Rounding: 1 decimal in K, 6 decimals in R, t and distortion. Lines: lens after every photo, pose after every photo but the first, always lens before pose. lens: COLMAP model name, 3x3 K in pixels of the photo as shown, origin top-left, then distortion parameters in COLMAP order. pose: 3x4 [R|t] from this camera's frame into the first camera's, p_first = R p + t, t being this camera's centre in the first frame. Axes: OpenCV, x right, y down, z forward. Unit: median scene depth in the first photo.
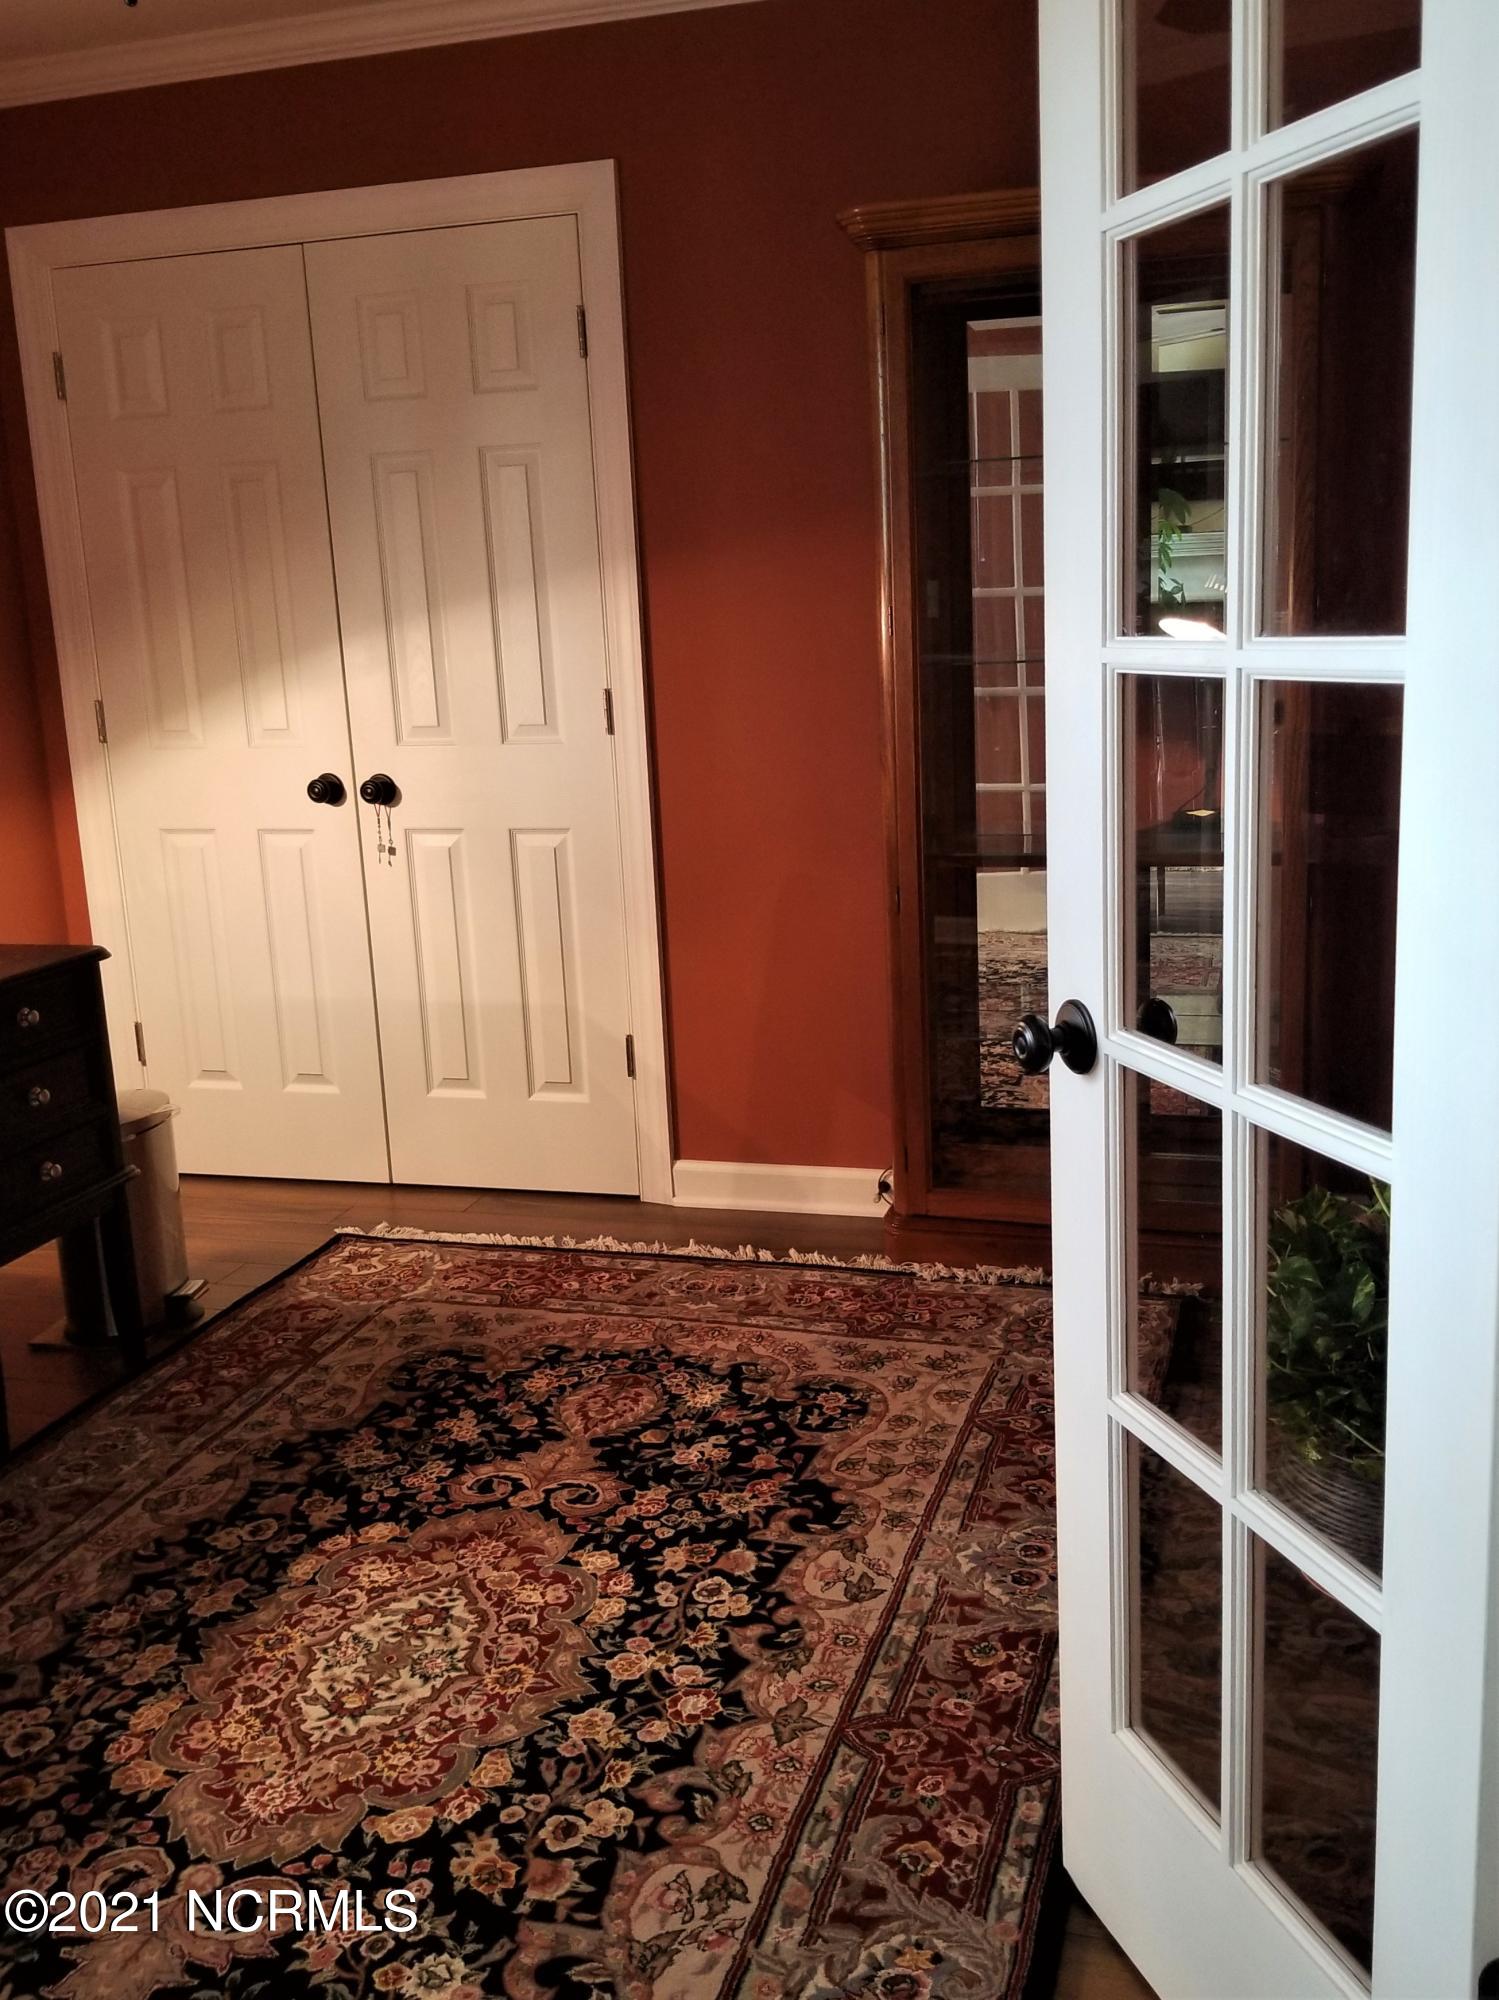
lens RADIAL K [[1819.6, 0, 755.3], [0, 1819.6, 985.4], [0, 0, 1]] dist [-0.004887, 0.000000]
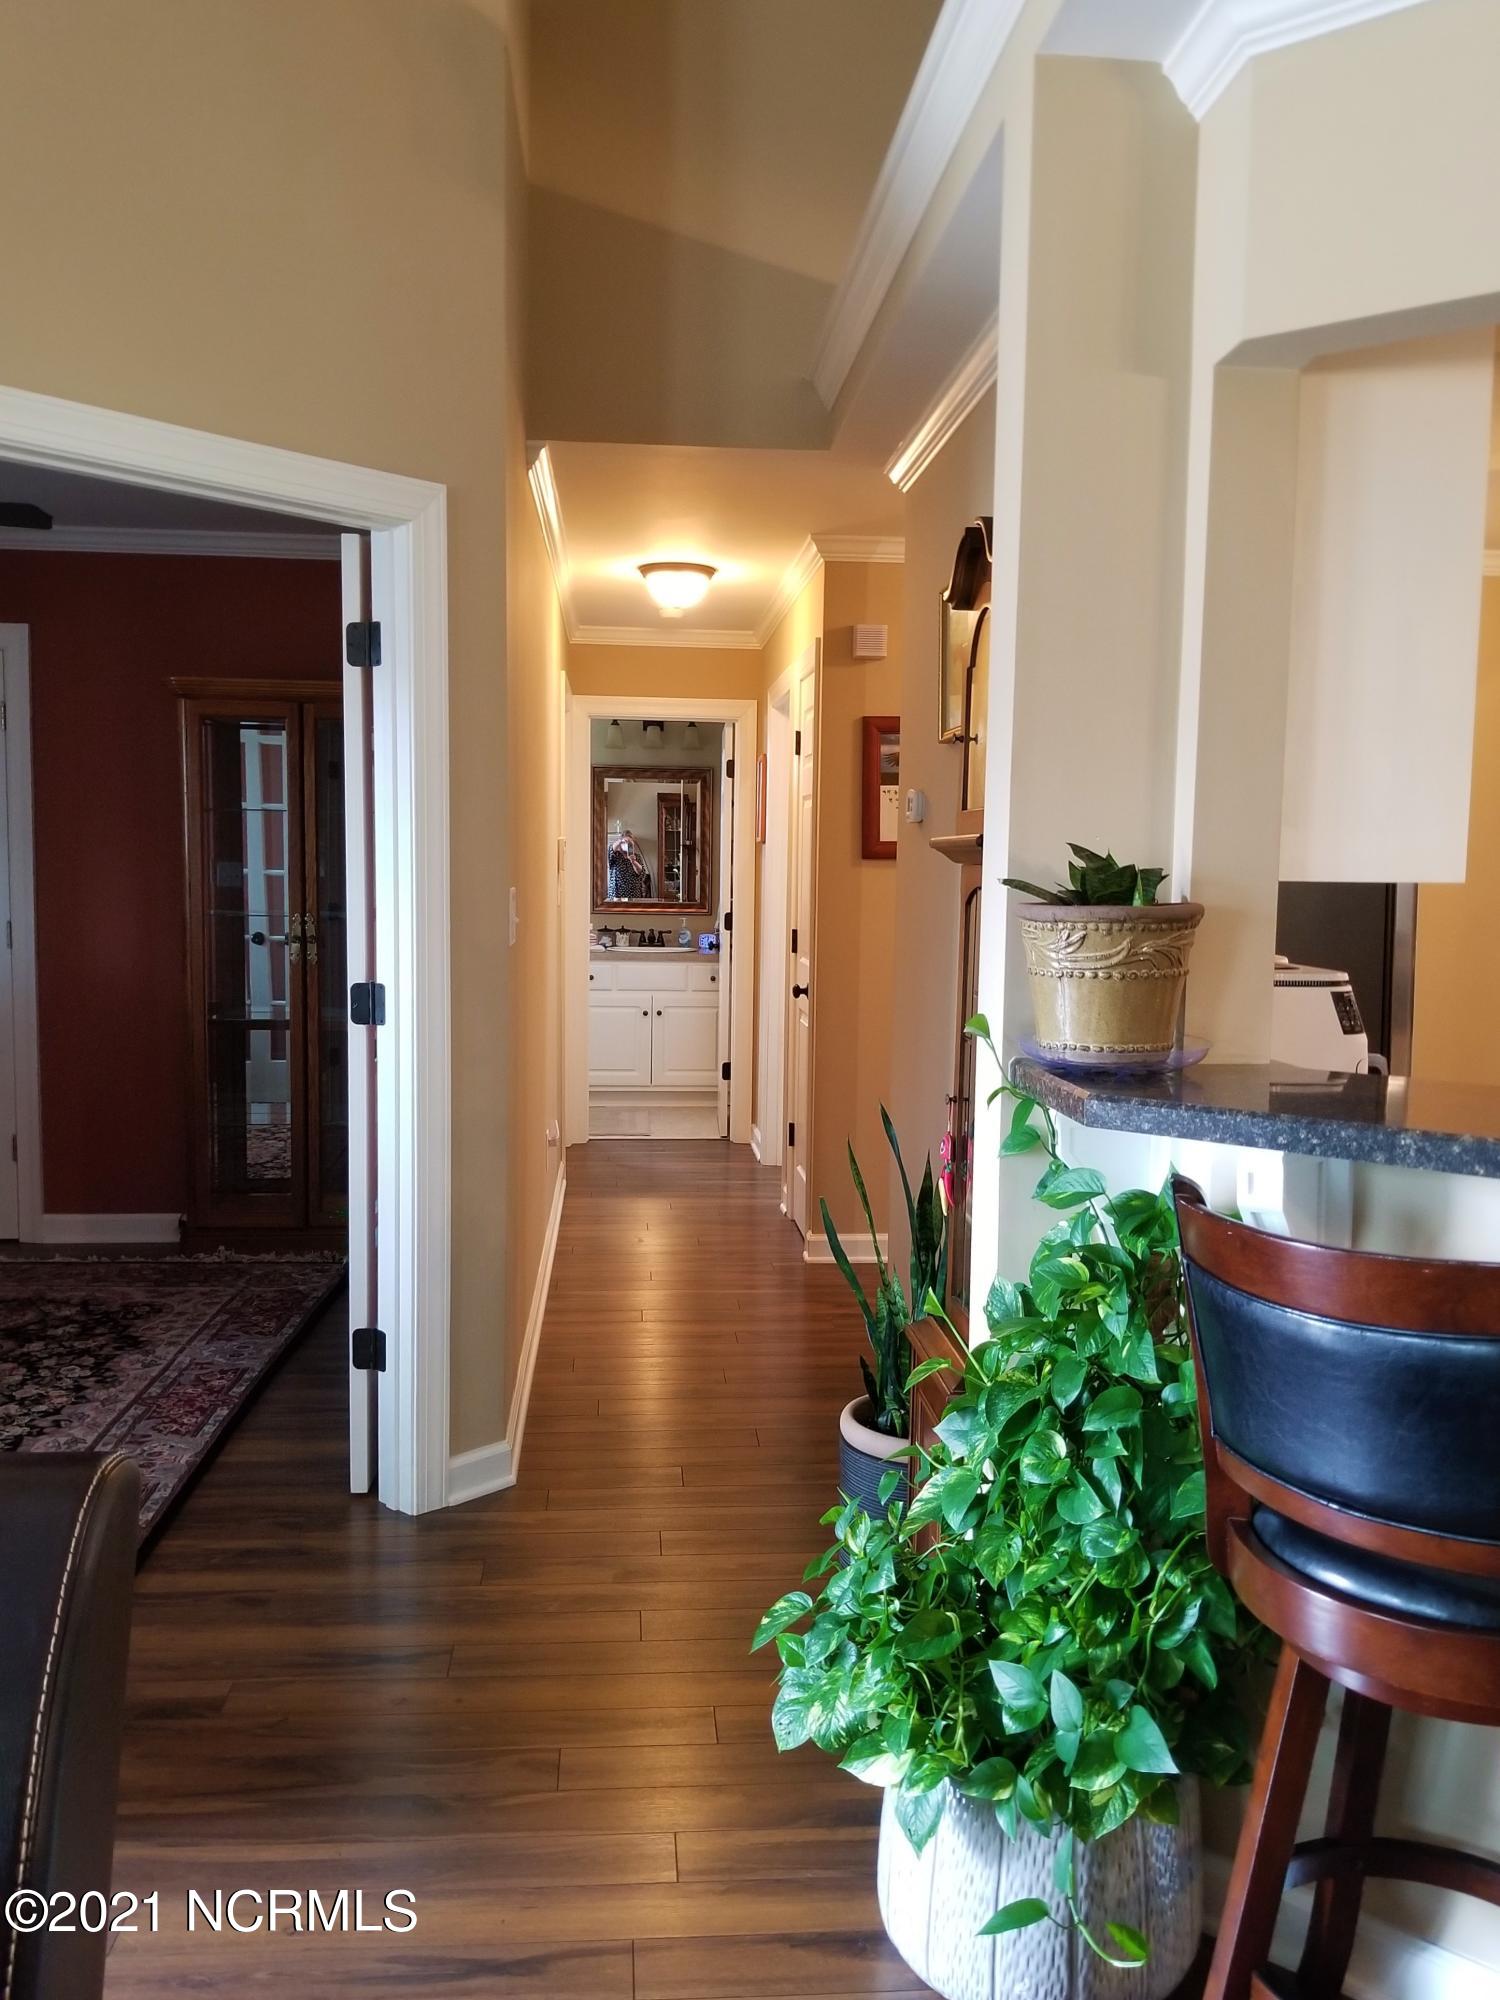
lens RADIAL K [[1636.7, 0, 750.1], [0, 1636.7, 983.0], [0, 0, 1]] dist [0.050612, -0.091382]
pose [[0.932526, 0.025704, 0.360186, 0.008492], [0.024608, 0.990621, -0.134404, 0.152421], [-0.360262, 0.134199, 0.923148, -0.852216]]
